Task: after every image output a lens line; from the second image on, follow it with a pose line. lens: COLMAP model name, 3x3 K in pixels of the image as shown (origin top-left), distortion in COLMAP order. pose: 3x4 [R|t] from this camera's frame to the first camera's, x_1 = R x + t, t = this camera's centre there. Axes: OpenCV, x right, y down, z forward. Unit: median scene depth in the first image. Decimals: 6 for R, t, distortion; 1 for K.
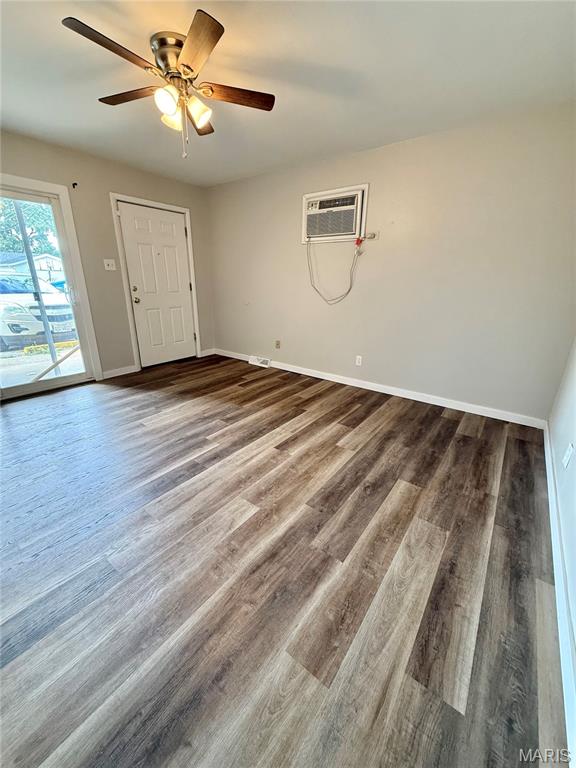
lens RADIAL K [[304.6, 0, 288.0], [0, 304.6, 384.0], [0, 0, 1]] dist [-0.000022, -0.000324]
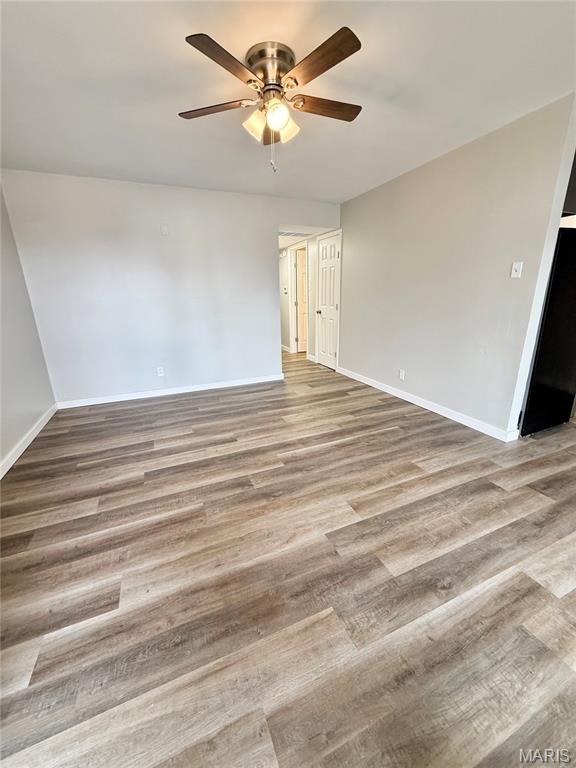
lens RADIAL K [[304.6, 0, 288.0], [0, 304.6, 384.0], [0, 0, 1]] dist [-0.000022, -0.000324]
pose [[-0.867718, -0.135757, 0.478158, -0.823162], [0.173391, 0.818879, 0.547150, -0.631315], [-0.465833, 0.557680, -0.687017, 1.786116]]
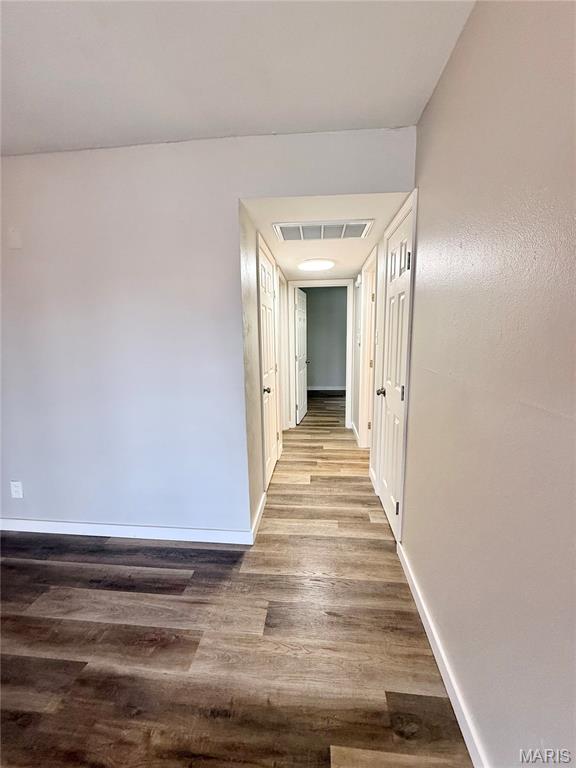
lens RADIAL K [[304.6, 0, 288.0], [0, 304.6, 384.0], [0, 0, 1]] dist [-0.000022, -0.000324]
pose [[-0.522826, -0.140057, 0.840855, -0.536706], [0.284649, 0.901106, 0.327082, -0.203578], [-0.803509, 0.410356, -0.431255, 0.383957]]
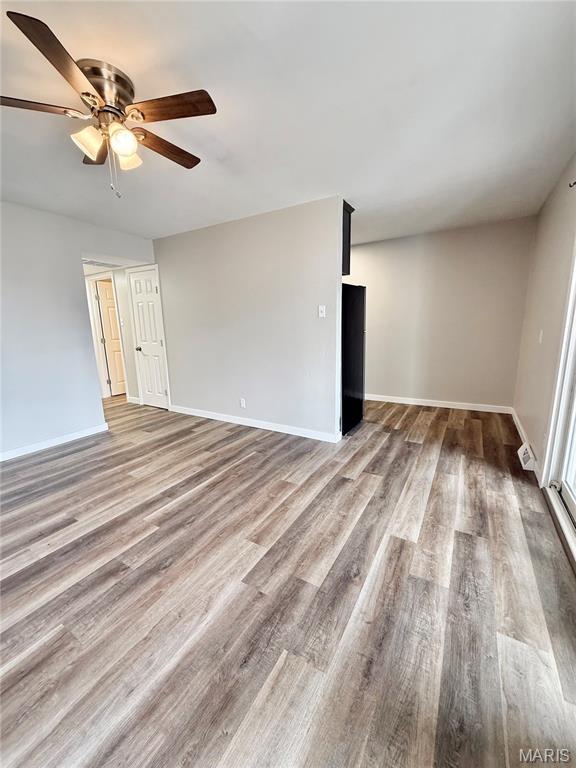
lens RADIAL K [[304.6, 0, 288.0], [0, 304.6, 384.0], [0, 0, 1]] dist [-0.000022, -0.000324]
pose [[-0.994091, 0.028760, -0.104668, -0.631605], [-0.027785, 0.864718, 0.501488, -0.648271], [0.104931, 0.501433, -0.858810, 1.820829]]
